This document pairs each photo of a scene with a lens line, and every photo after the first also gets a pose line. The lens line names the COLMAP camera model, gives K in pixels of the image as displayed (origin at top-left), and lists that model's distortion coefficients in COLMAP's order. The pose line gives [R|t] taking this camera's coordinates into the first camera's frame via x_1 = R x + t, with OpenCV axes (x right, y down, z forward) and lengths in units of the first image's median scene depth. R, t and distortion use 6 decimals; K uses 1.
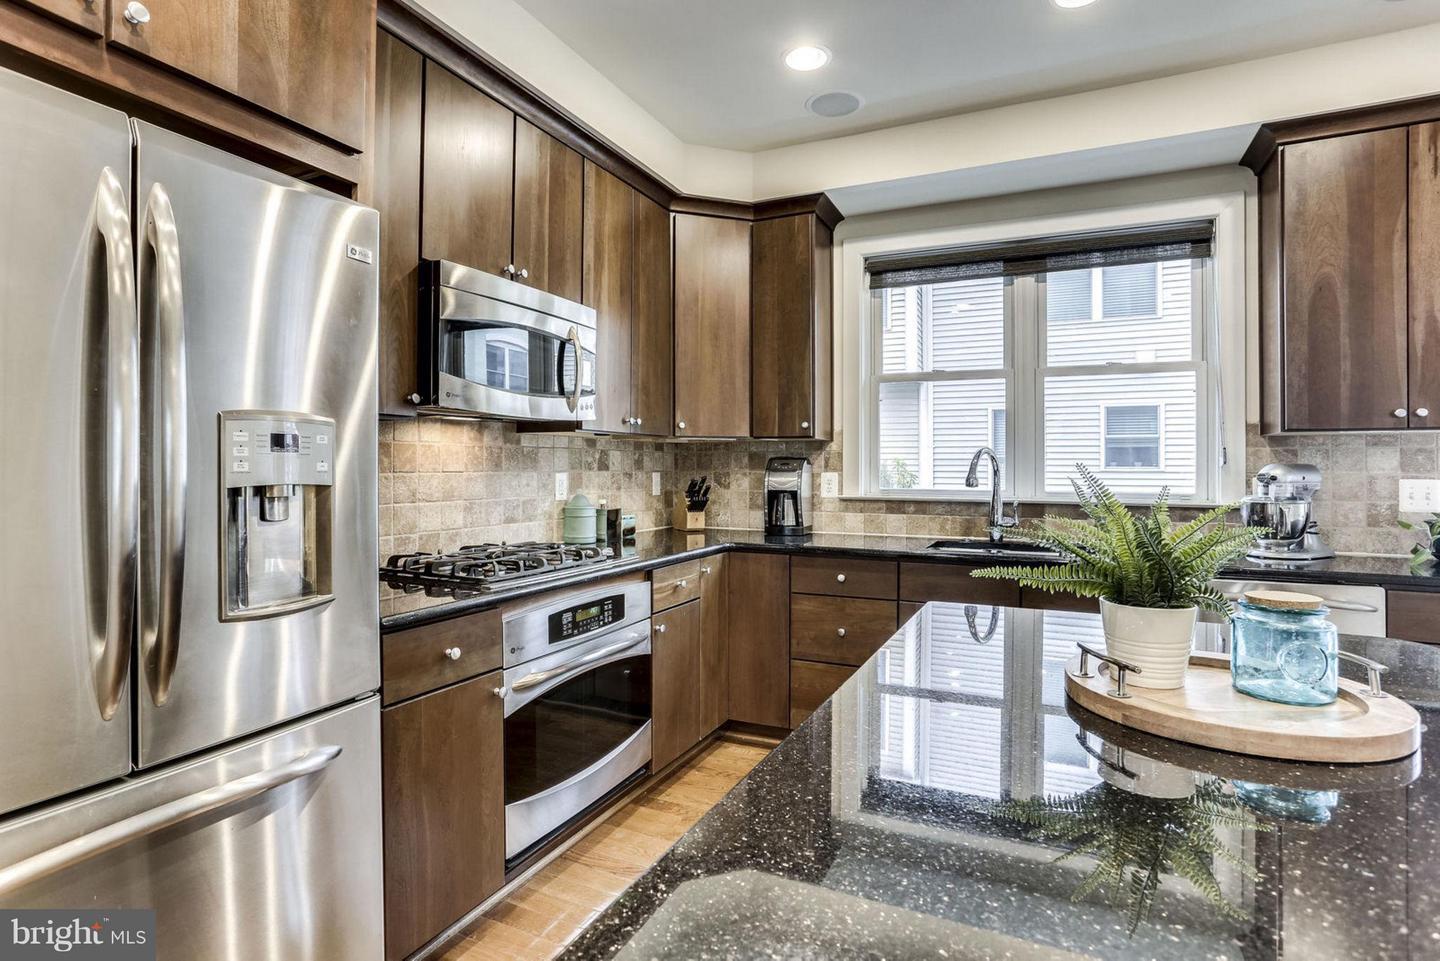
lens RADIAL K [[720.8, 0, 717.0], [0, 720.8, 466.3], [0, 0, 1]] dist [-0.041478, 0.008920]
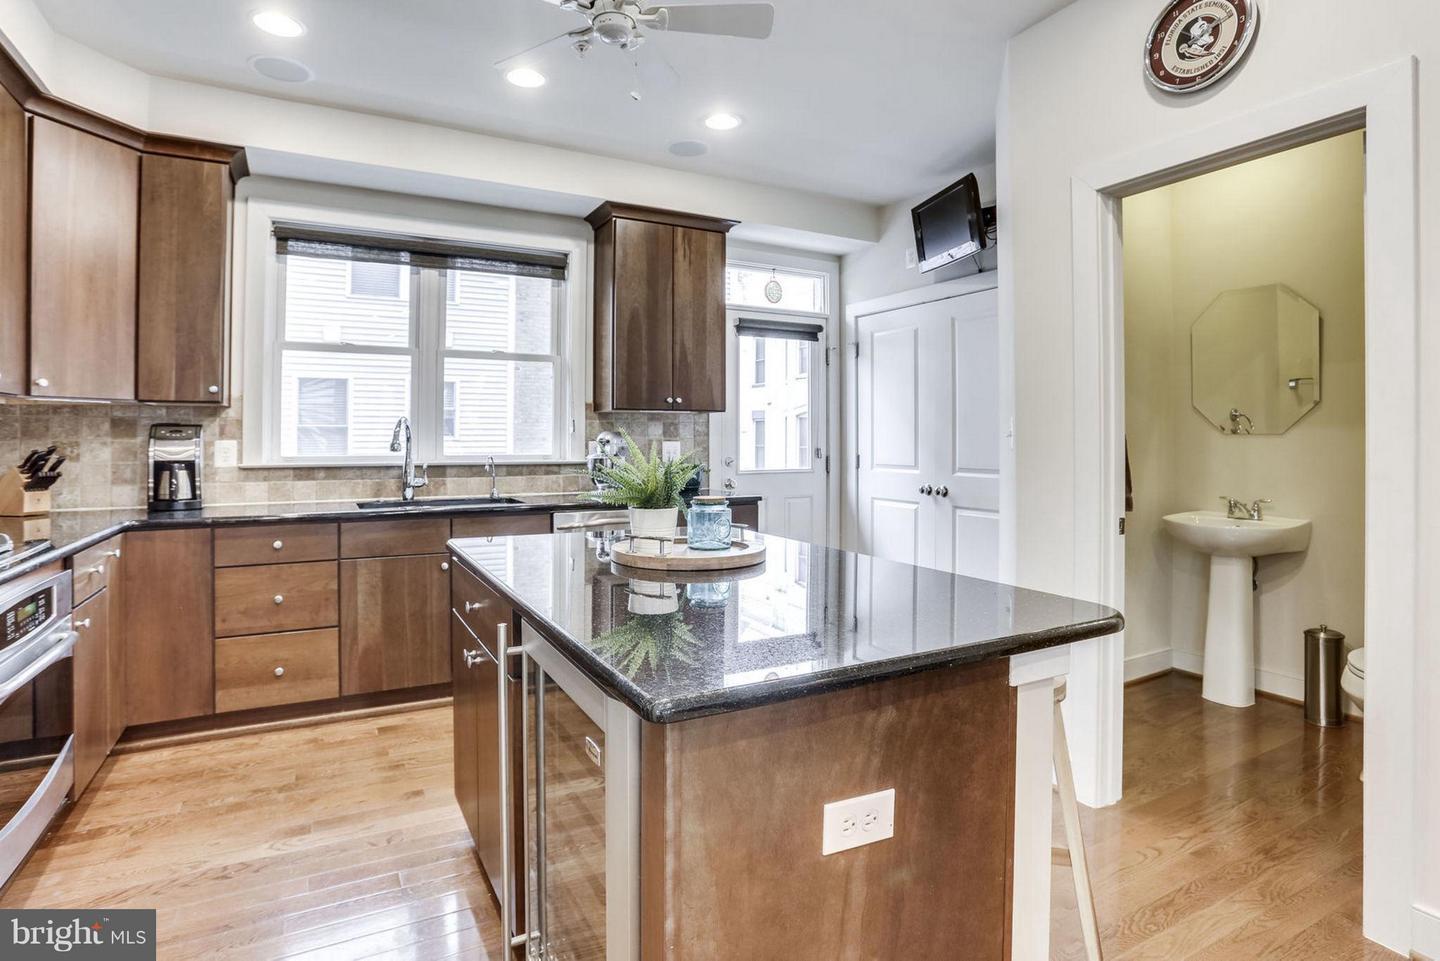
lens RADIAL K [[720.8, 0, 695.3], [0, 720.8, 442.6], [0, 0, 1]] dist [-0.041478, 0.008920]
pose [[0.618990, -0.008955, 0.785348, -0.220837], [0.001768, 0.999948, 0.010008, 0.003837], [-0.785397, -0.004806, 0.618974, -0.059797]]
